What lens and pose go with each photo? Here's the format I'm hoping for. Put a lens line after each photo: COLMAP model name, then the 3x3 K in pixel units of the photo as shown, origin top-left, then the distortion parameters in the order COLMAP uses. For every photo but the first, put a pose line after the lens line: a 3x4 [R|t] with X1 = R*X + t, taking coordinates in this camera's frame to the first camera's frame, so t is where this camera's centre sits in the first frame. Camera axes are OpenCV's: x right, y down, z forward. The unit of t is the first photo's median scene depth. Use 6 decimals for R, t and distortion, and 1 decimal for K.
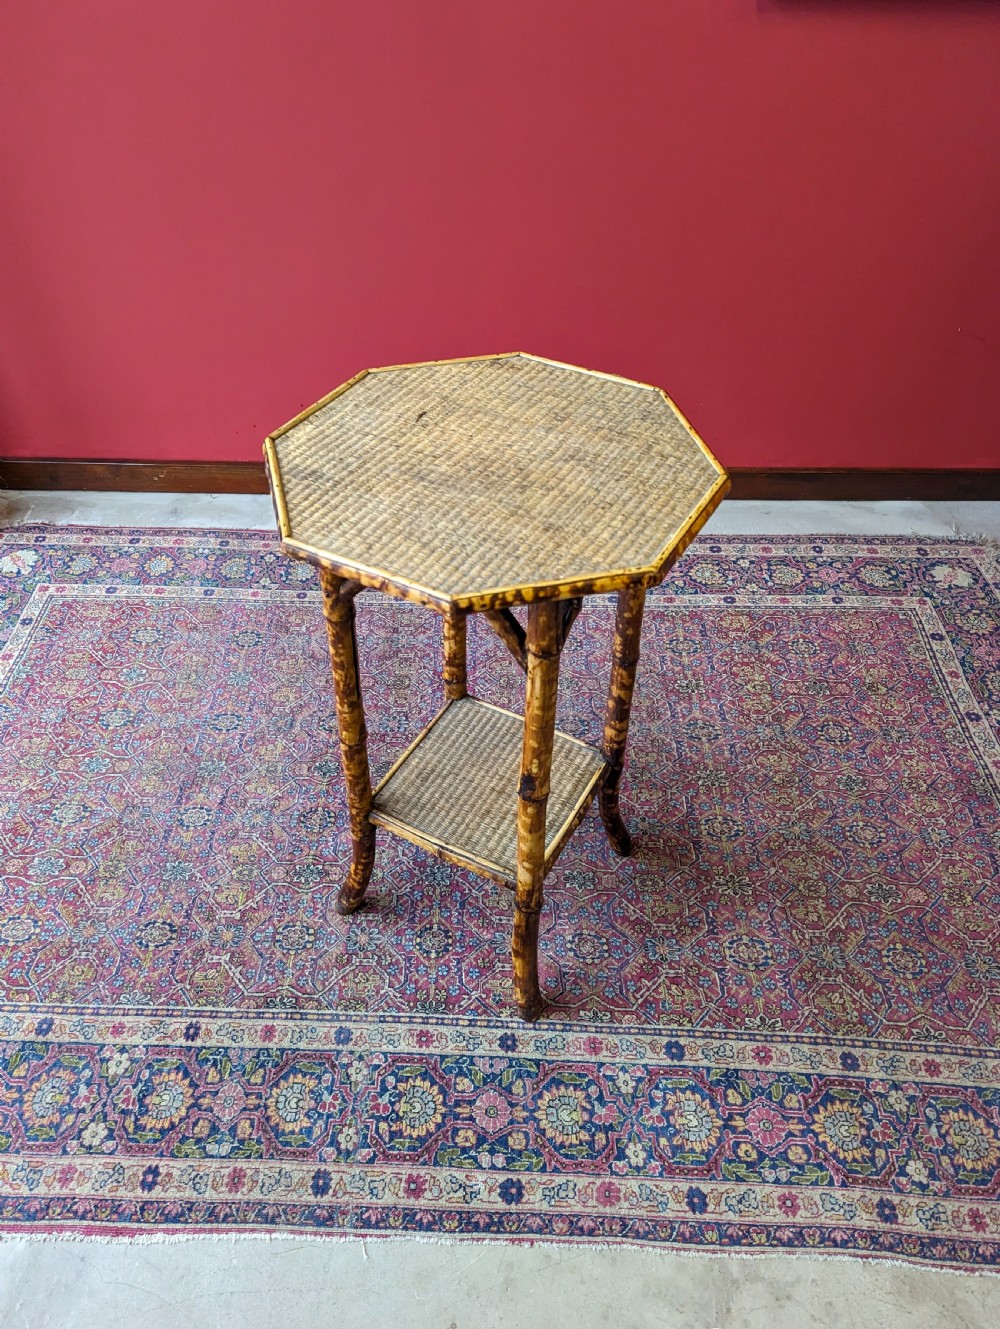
lens RADIAL K [[990.4, 0, 480.4], [0, 990.4, 641.6], [0, 0, 1]] dist [0.047975, -0.024001]
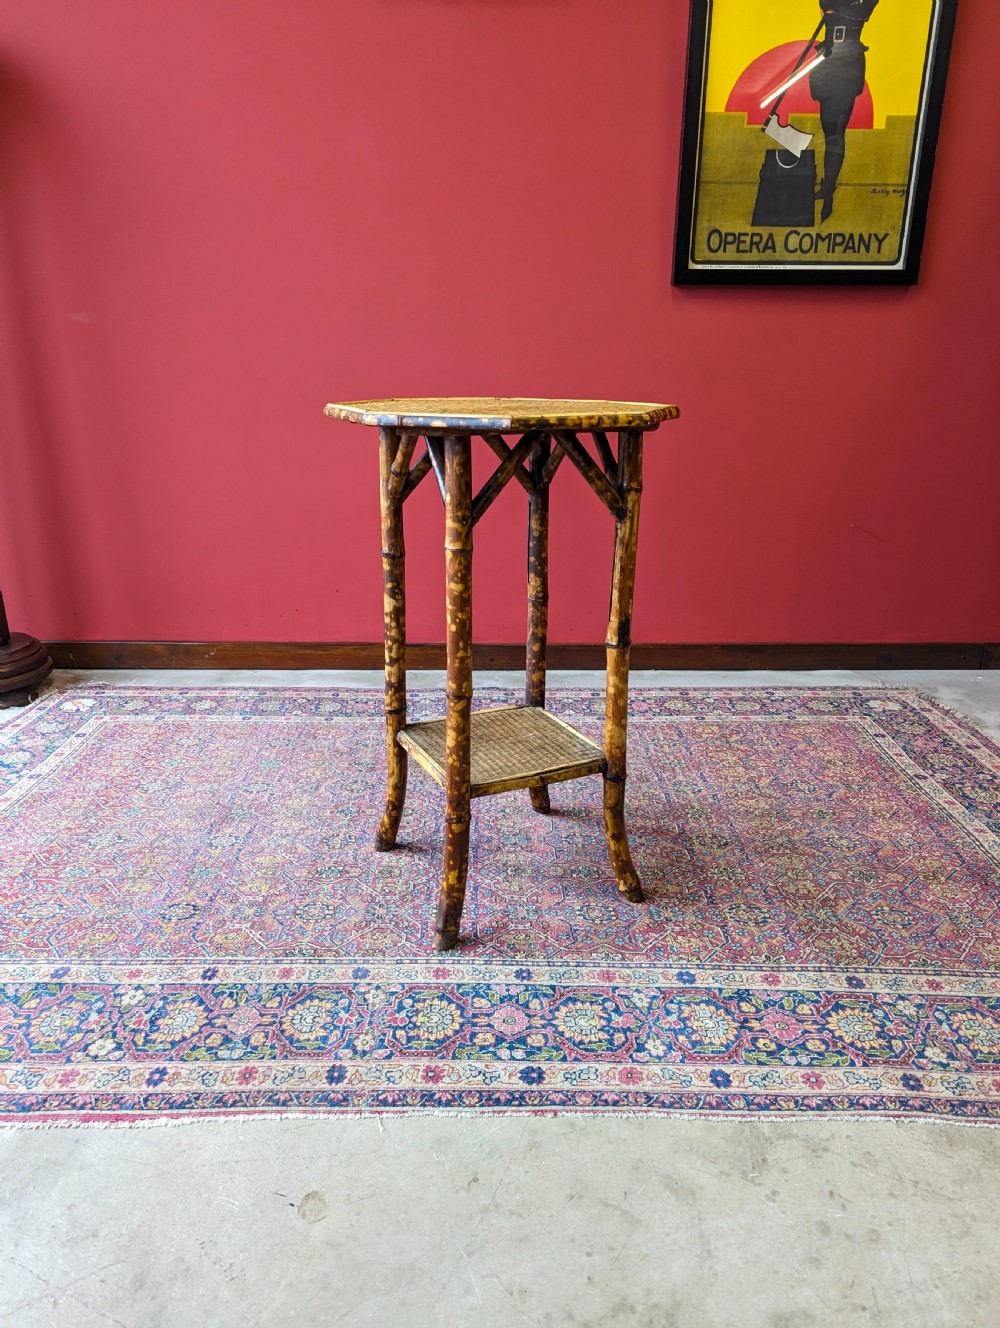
lens RADIAL K [[899.2, 0, 511.0], [0, 899.2, 646.5], [0, 0, 1]] dist [0.054429, -0.030158]
pose [[0.999072, -0.003353, 0.042952, -0.024408], [0.020666, 0.912073, -0.409508, 0.491744], [-0.037802, 0.410015, 0.911295, 0.019924]]
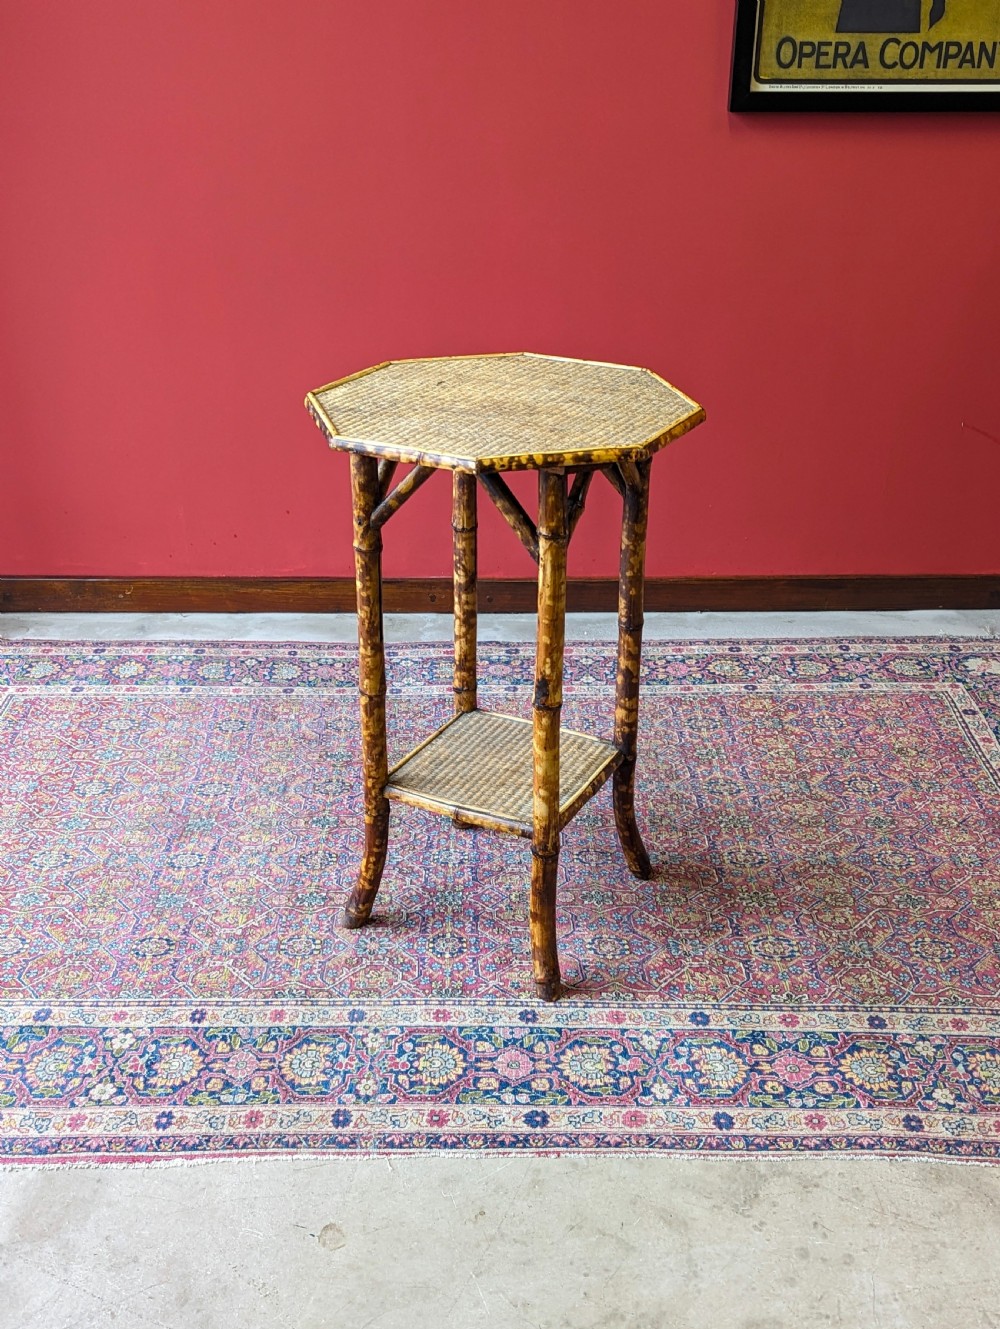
lens RADIAL K [[1398.9, 0, 515.5], [0, 1398.9, 667.4], [0, 0, 1]] dist [0.064276, -0.044391]
pose [[0.999057, -0.012614, 0.041545, -0.038324], [0.023302, 0.963159, -0.267919, 0.456301], [-0.036635, 0.268635, 0.962545, -0.415672]]
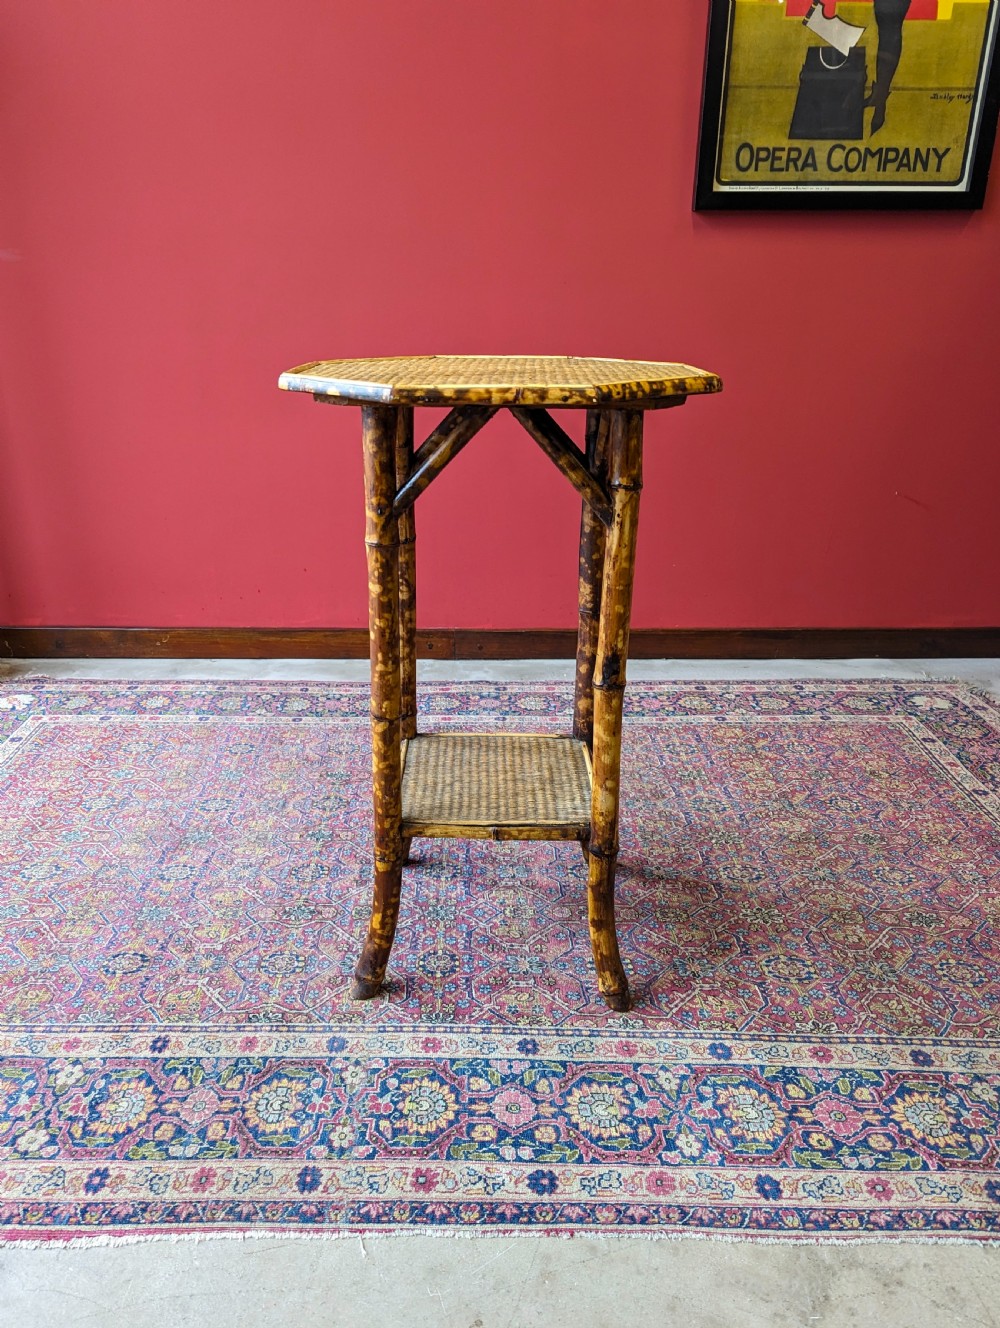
lens RADIAL K [[966.6, 0, 481.6], [0, 966.6, 659.7], [0, 0, 1]] dist [0.056277, -0.041244]
pose [[0.999494, -0.005723, 0.031290, -0.038351], [0.016635, 0.932480, -0.360838, 0.407158], [-0.027112, 0.361176, 0.932104, 0.095416]]
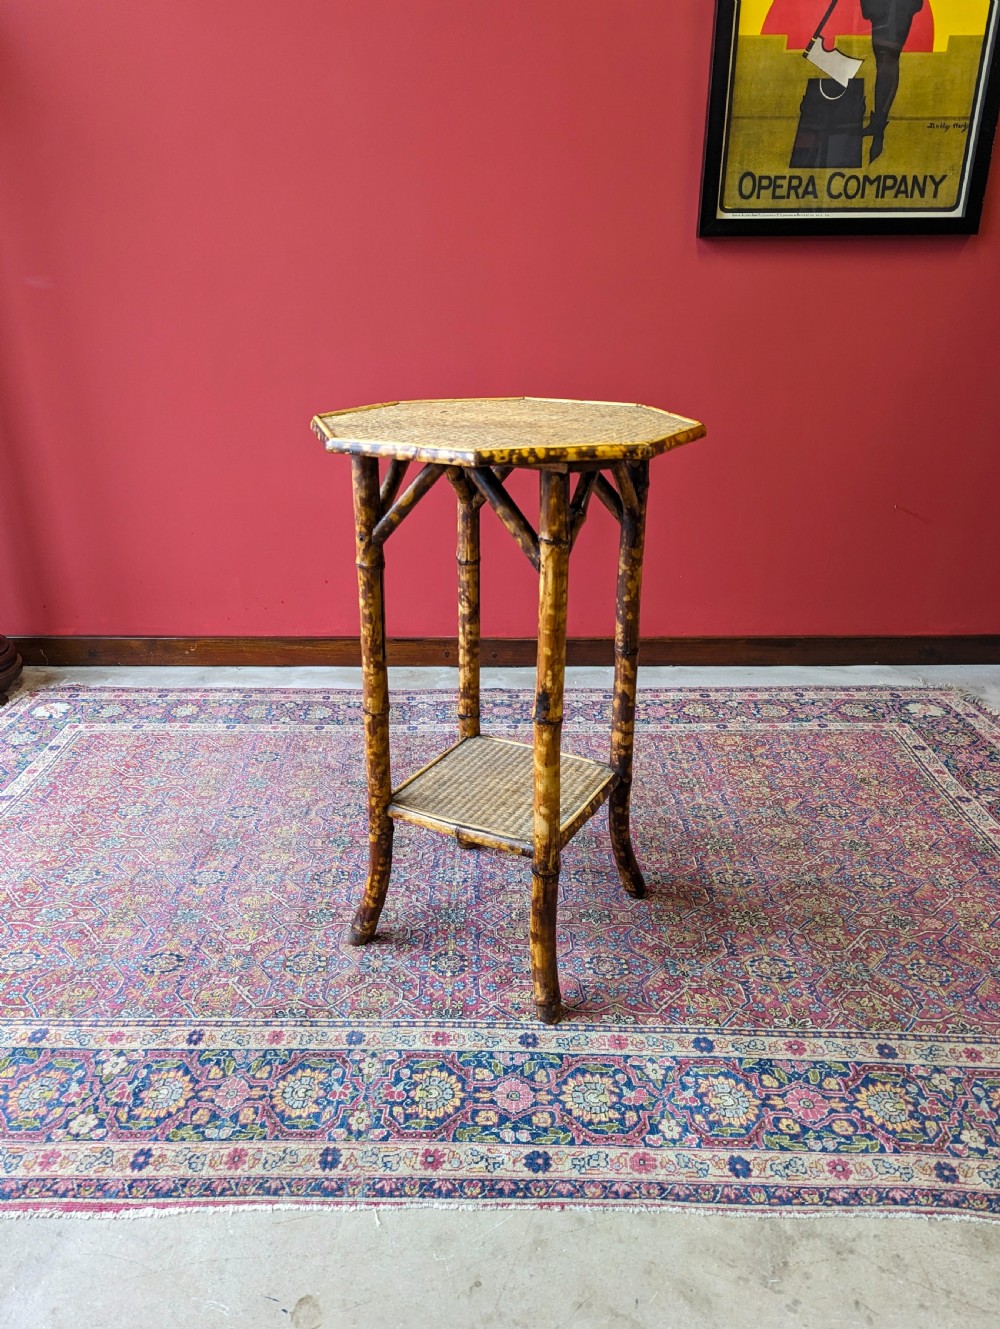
lens RADIAL K [[969.2, 0, 496.6], [0, 969.2, 667.3], [0, 0, 1]] dist [0.055928, -0.032959]
pose [[0.999734, -0.008039, 0.021634, -0.020998], [0.014917, 0.940338, -0.339915, 0.397131], [-0.017611, 0.340147, 0.940207, 0.002436]]
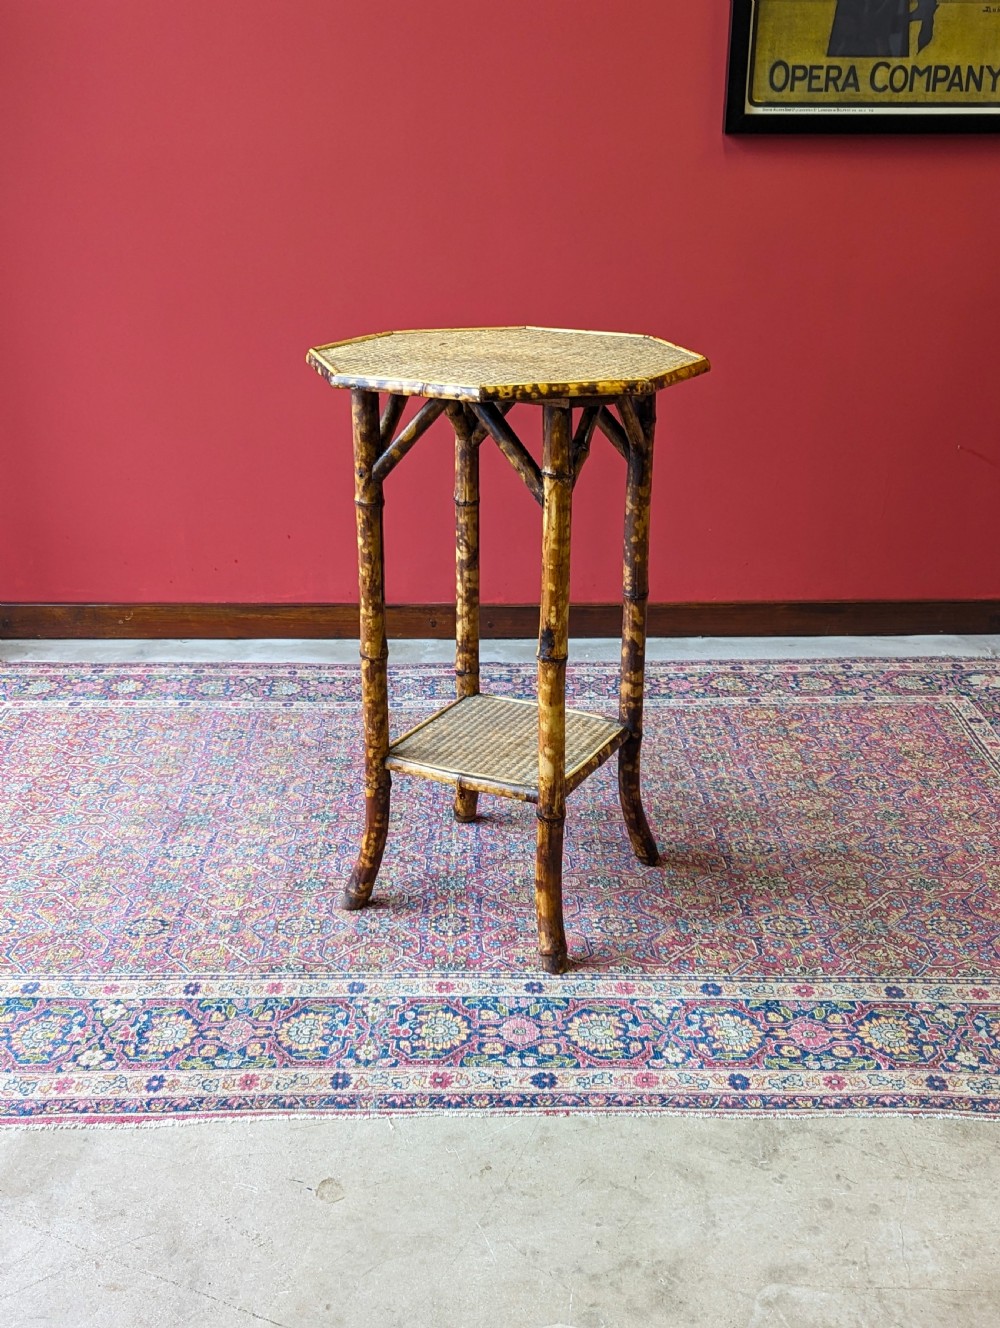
lens RADIAL K [[1374.7, 0, 518.0], [0, 1374.7, 691.2], [0, 0, 1]] dist [0.067867, -0.070897]
pose [[0.998813, -0.013571, 0.046780, -0.045730], [0.028403, 0.942494, -0.333015, 0.590353], [-0.039571, 0.333948, 0.941760, -0.320703]]
